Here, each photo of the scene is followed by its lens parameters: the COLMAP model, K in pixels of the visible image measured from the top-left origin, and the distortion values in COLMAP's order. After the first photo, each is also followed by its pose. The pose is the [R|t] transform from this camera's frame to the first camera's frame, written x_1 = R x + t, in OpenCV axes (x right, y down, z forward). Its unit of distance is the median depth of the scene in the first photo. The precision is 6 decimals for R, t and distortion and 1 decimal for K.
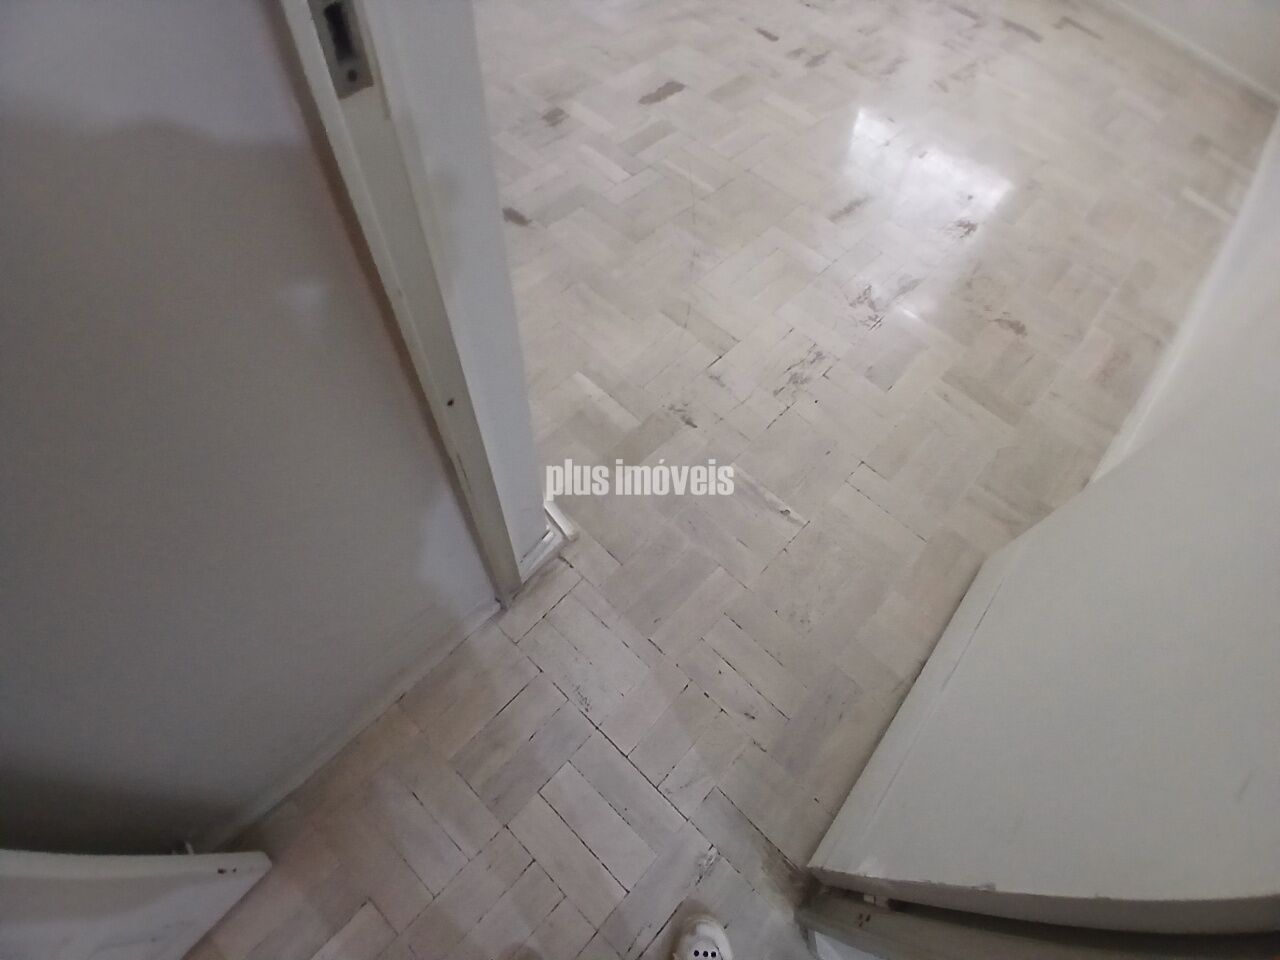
lens RADIAL K [[634.1, 0, 641.8], [0, 634.1, 476.5], [0, 0, 1]] dist [0.006603, -0.047831]
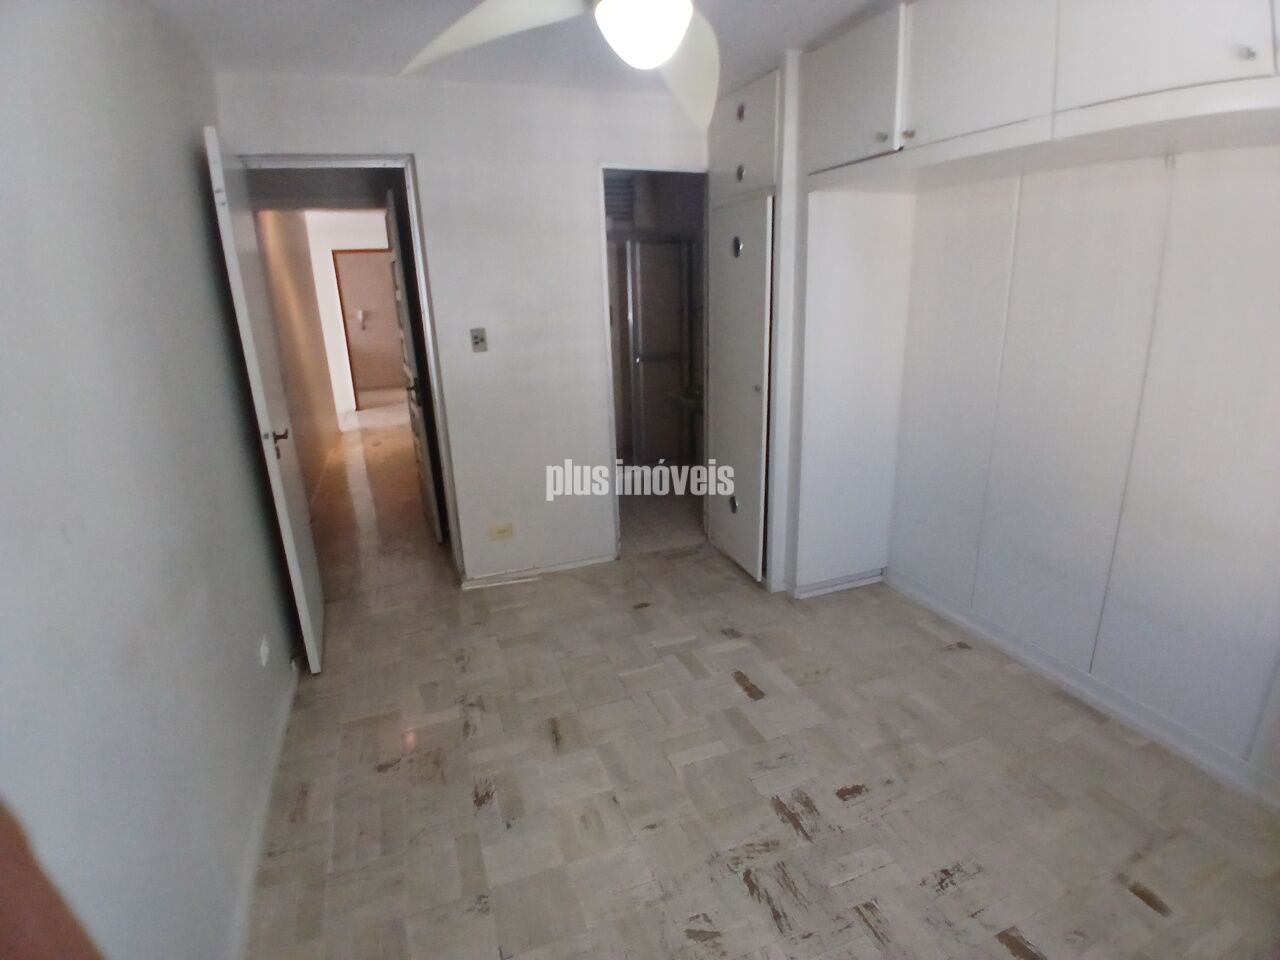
lens RADIAL K [[634.1, 0, 641.8], [0, 634.1, 476.5], [0, 0, 1]] dist [0.006603, -0.047831]
pose [[-0.440334, 0.204867, -0.874148, 1.222795], [-0.777301, 0.400285, 0.485361, -1.345455], [0.449343, 0.893197, -0.017016, 0.658541]]
